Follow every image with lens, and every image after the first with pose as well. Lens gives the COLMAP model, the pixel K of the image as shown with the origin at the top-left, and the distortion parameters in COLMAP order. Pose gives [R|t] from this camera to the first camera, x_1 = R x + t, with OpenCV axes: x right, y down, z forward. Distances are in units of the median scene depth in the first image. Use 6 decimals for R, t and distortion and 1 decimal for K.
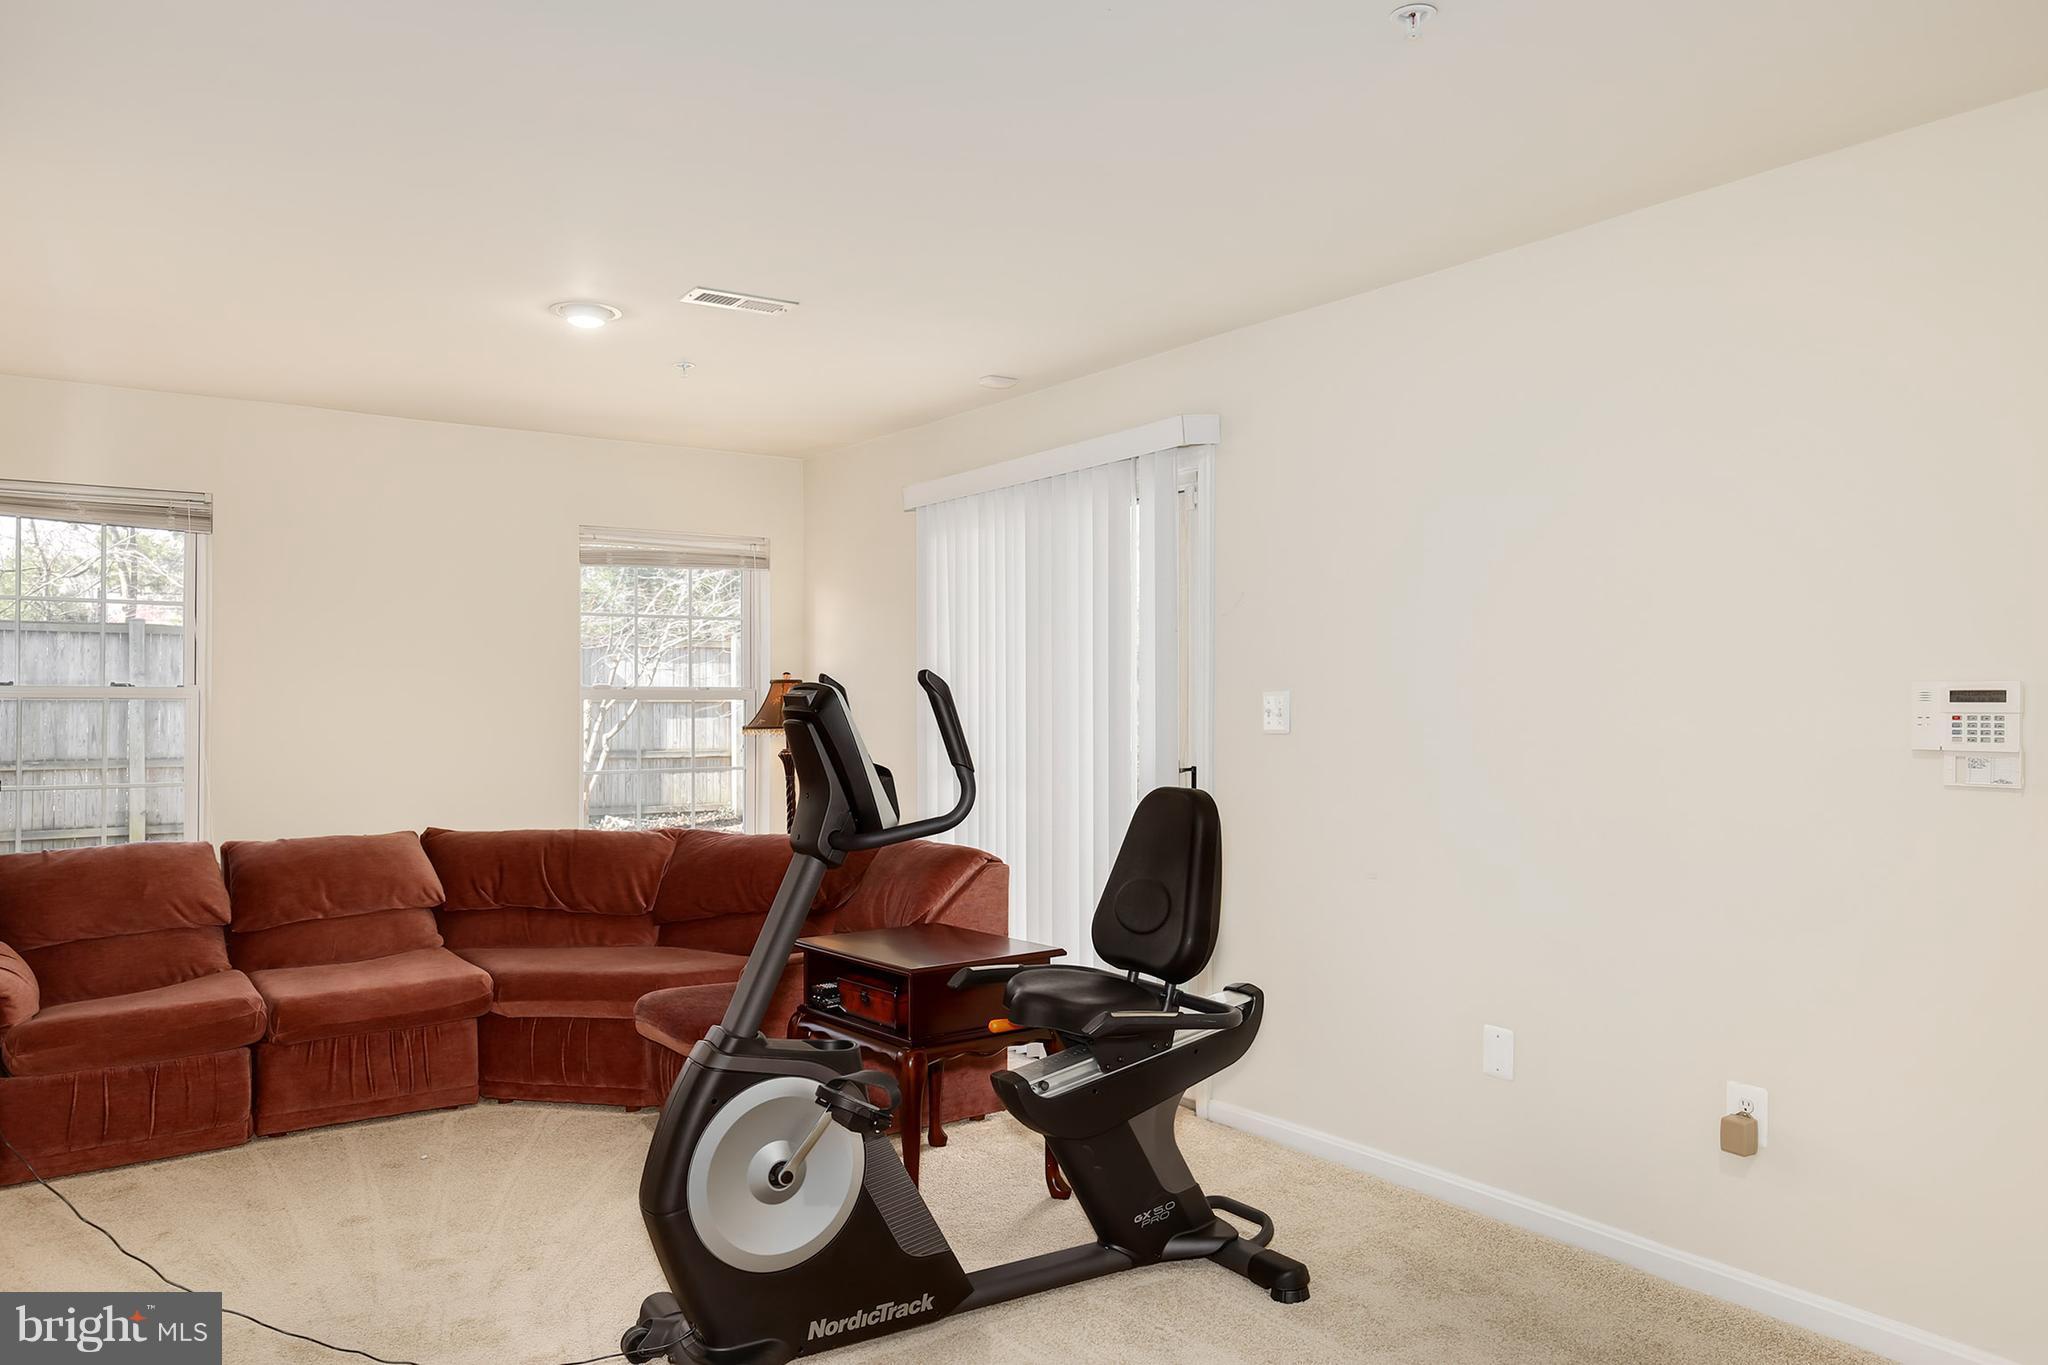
lens RADIAL K [[1320.2, 0, 1002.2], [0, 1320.2, 694.0], [0, 0, 1]] dist [0.008549, 0.002256]
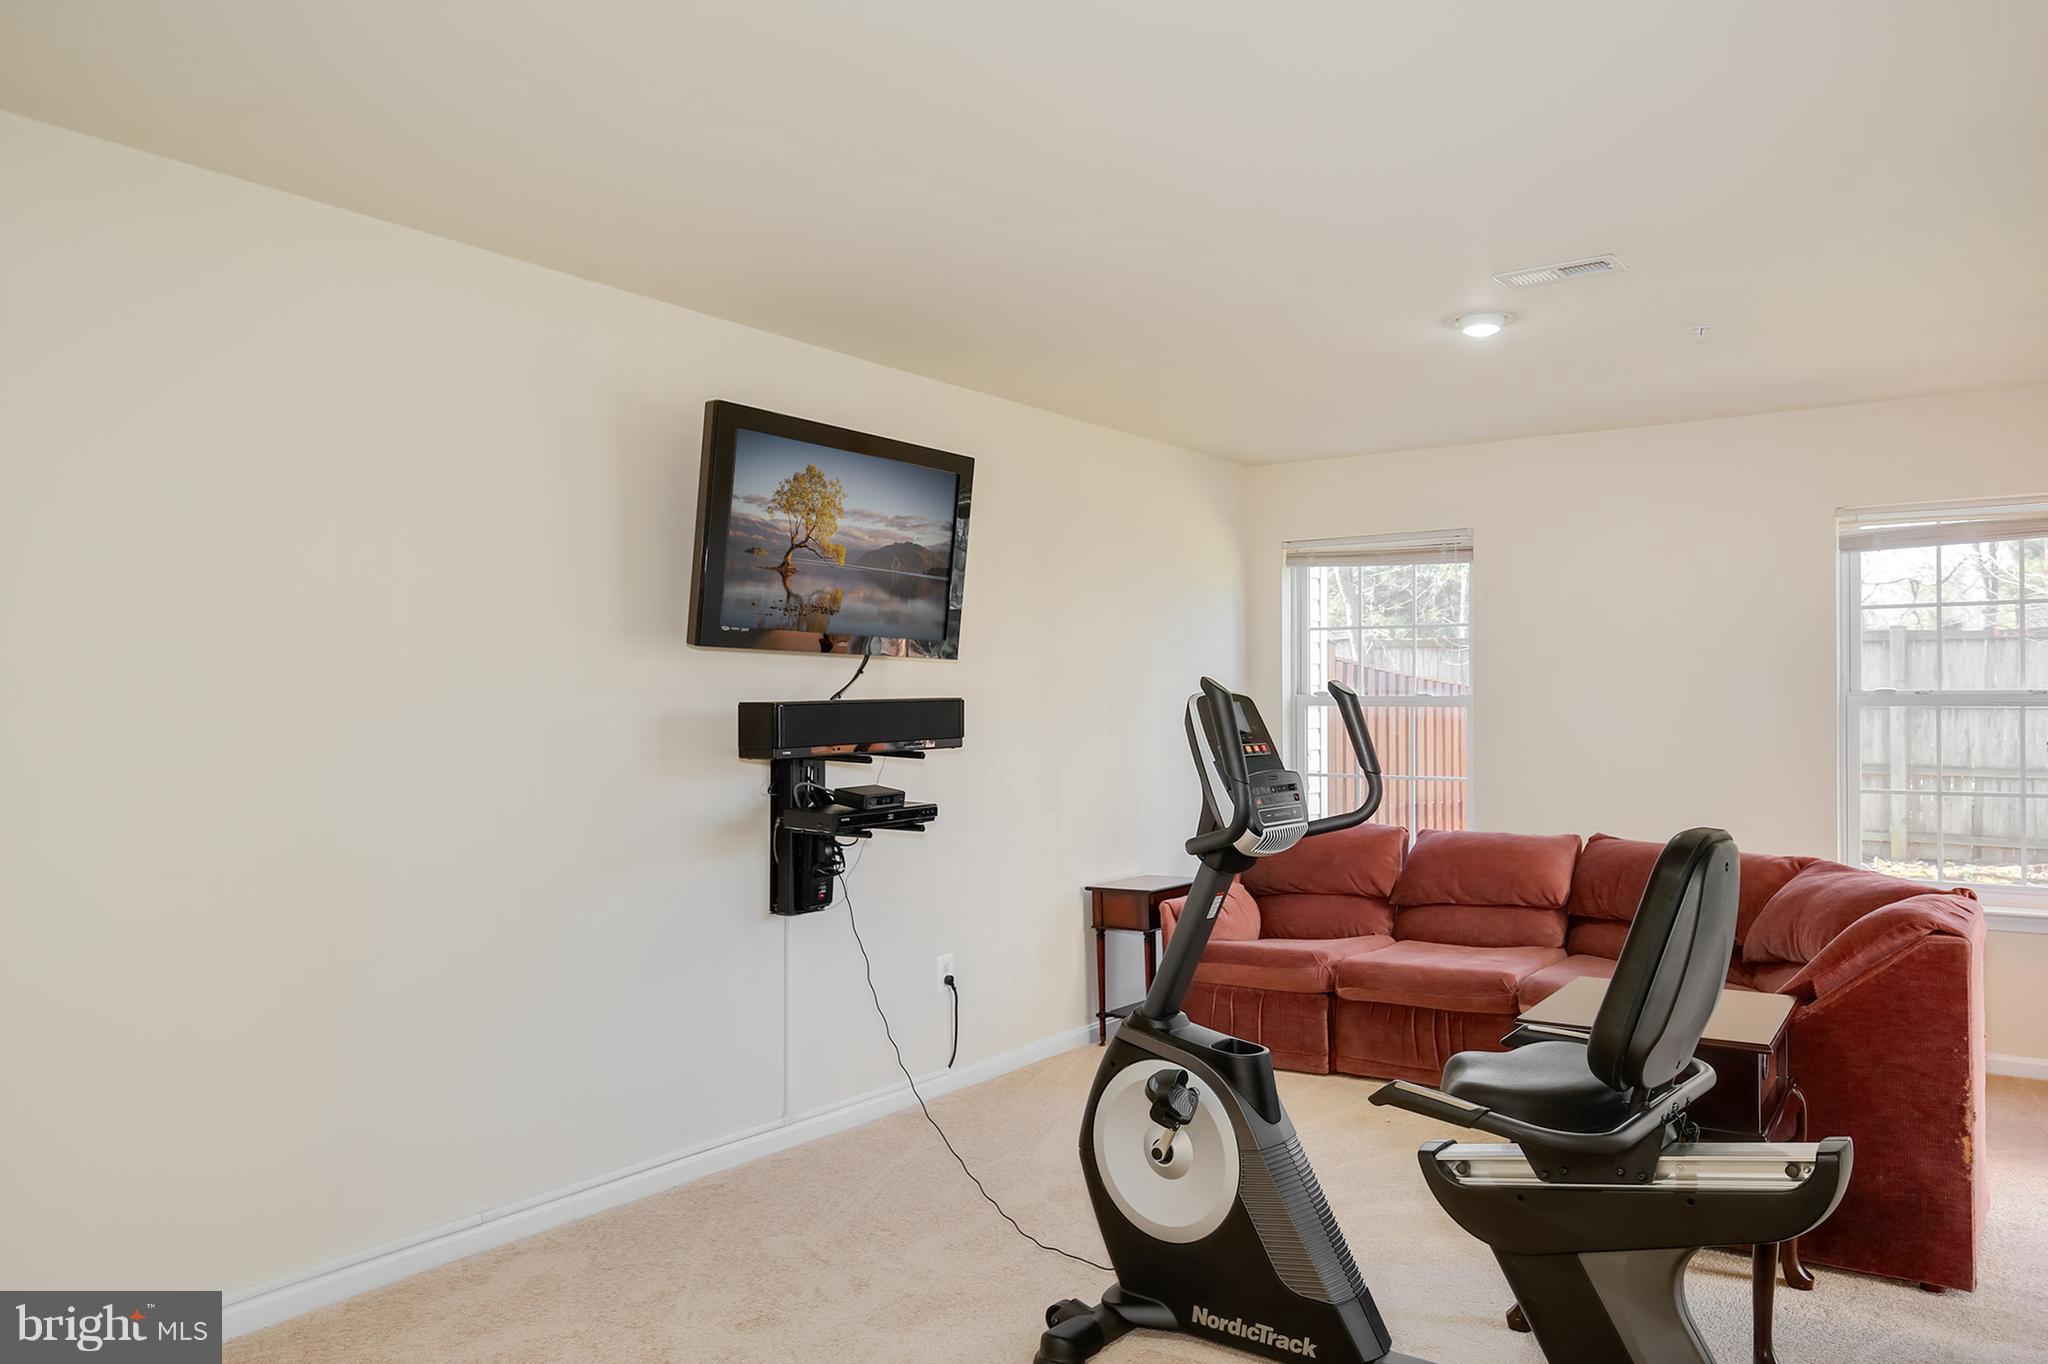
lens RADIAL K [[1320.2, 0, 1002.2], [0, 1320.2, 693.5], [0, 0, 1]] dist [0.008549, 0.002256]
pose [[0.416638, -0.013695, -0.908969, 0.460677], [0.011150, 0.999888, -0.009954, 0.000849], [0.909004, -0.005988, 0.416744, 0.265633]]
